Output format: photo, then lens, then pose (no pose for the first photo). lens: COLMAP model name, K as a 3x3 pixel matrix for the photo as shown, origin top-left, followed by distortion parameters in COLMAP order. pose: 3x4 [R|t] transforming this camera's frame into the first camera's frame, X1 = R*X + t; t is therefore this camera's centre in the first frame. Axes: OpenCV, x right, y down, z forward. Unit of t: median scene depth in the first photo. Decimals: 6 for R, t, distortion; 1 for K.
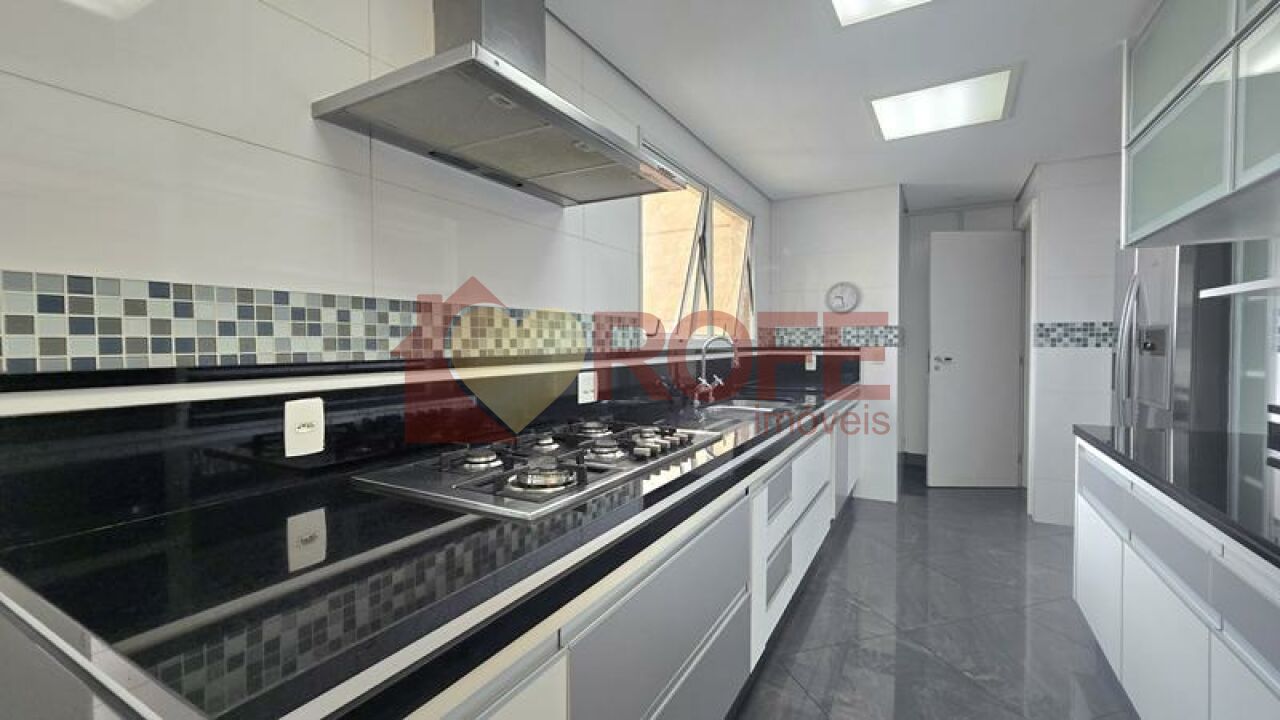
lens RADIAL K [[521.9, 0, 629.8], [0, 521.9, 349.2], [0, 0, 1]] dist [-0.007671, 0.002907]
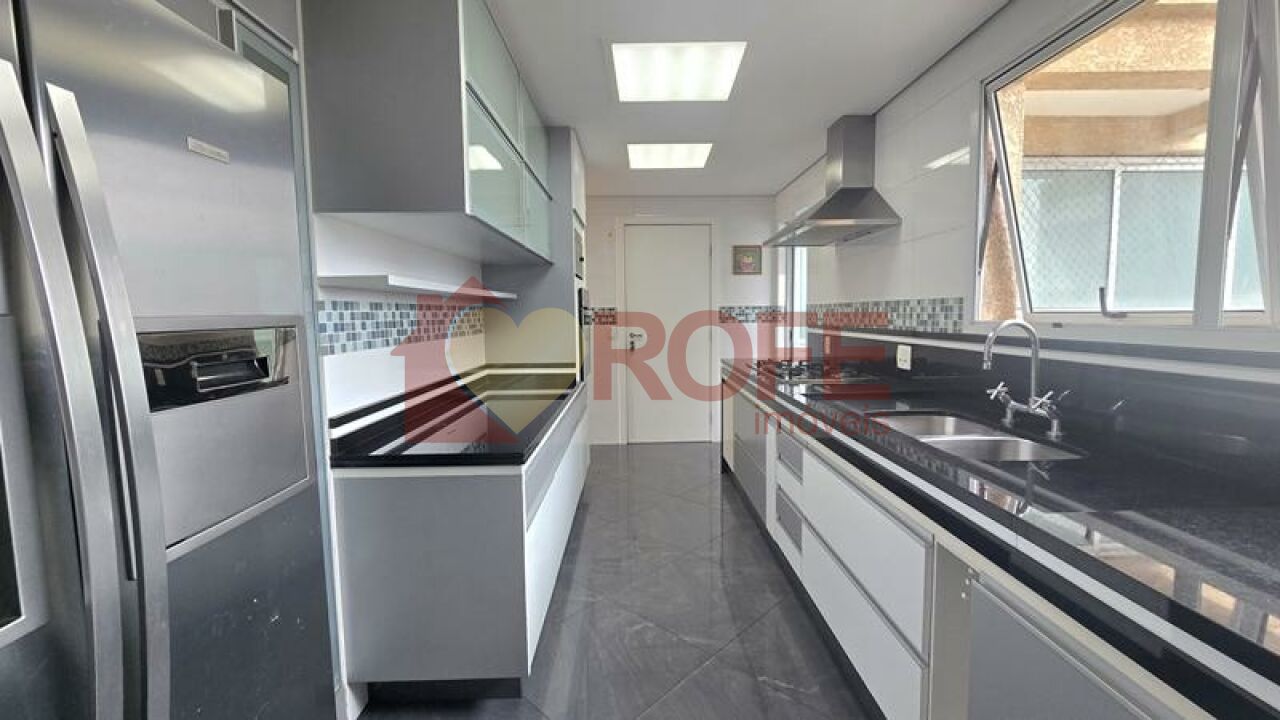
lens RADIAL K [[521.9, 0, 643.2], [0, 521.9, 361.1], [0, 0, 1]] dist [-0.007671, 0.002907]
pose [[-0.866280, 0.060315, -0.495904, 1.091486], [0.011197, 0.994780, 0.101431, -0.054077], [0.499433, 0.082315, -0.862433, 1.748014]]
